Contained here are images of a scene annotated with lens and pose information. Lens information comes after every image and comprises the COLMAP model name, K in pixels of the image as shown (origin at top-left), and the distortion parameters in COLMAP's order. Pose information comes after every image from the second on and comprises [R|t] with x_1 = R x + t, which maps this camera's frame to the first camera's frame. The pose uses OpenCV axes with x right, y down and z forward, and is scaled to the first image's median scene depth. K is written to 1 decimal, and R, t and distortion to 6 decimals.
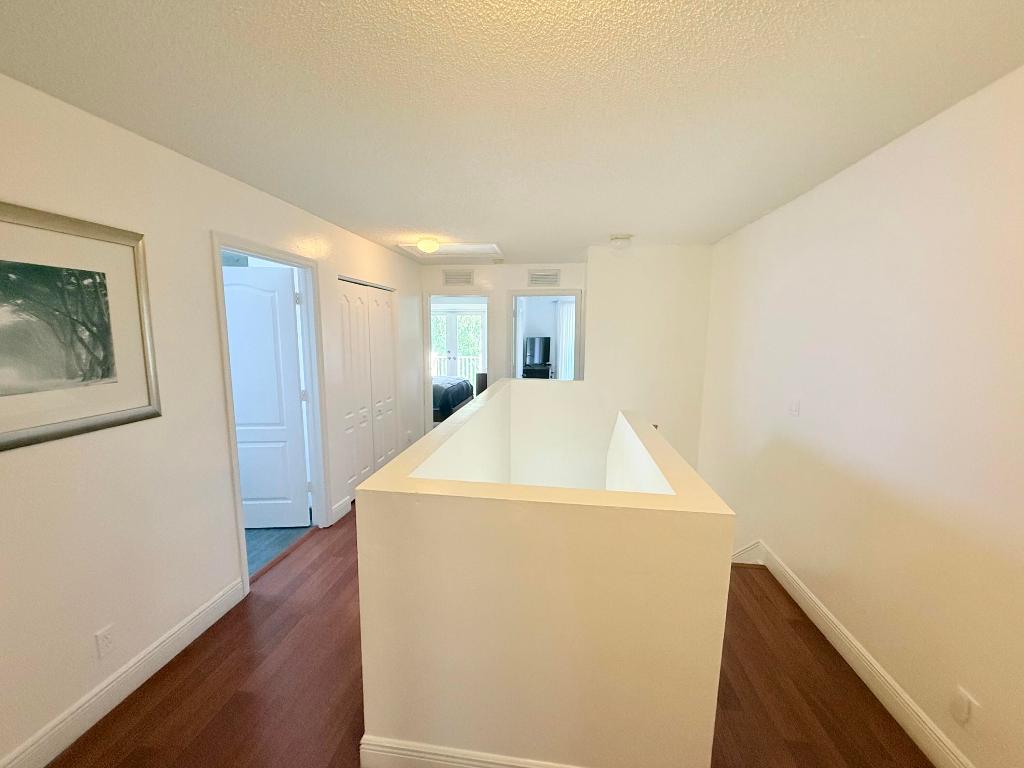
lens RADIAL K [[407.8, 0, 511.8], [0, 407.8, 384.6], [0, 0, 1]] dist [-0.001221, 0.000602]
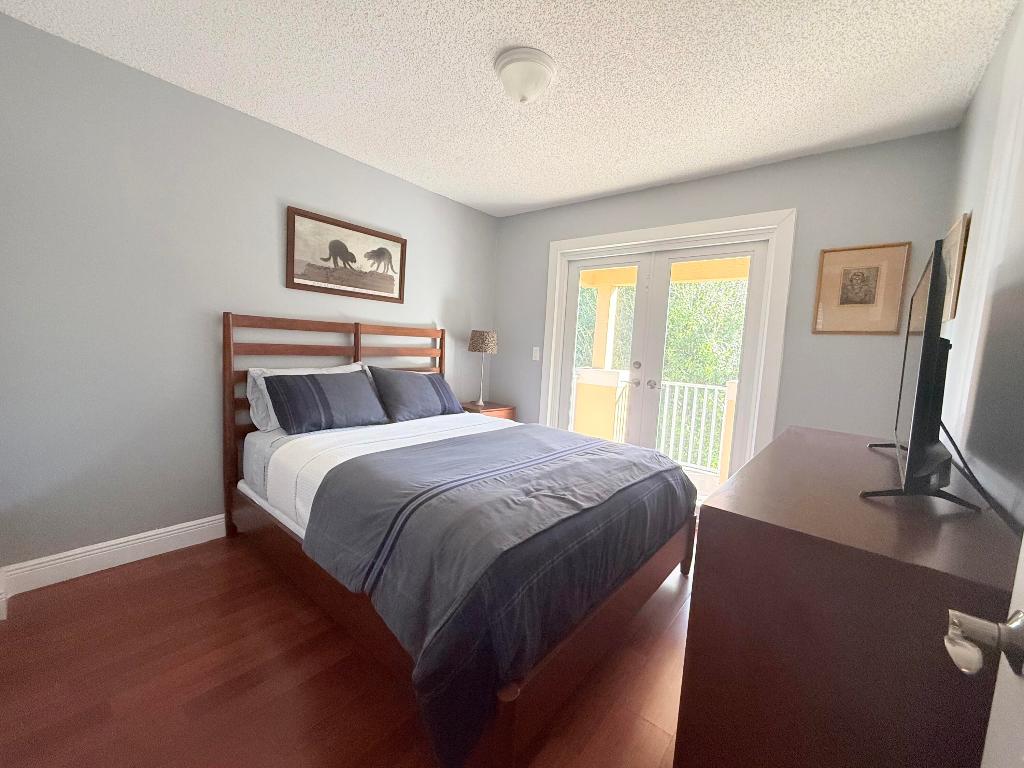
lens RADIAL K [[407.8, 0, 511.5], [0, 407.8, 383.2], [0, 0, 1]] dist [-0.001221, 0.000602]
pose [[0.842783, 0.078061, -0.532563, -0.047087], [-0.113657, 0.992927, -0.034324, -0.034311], [0.526117, 0.089457, 0.845694, 0.561651]]
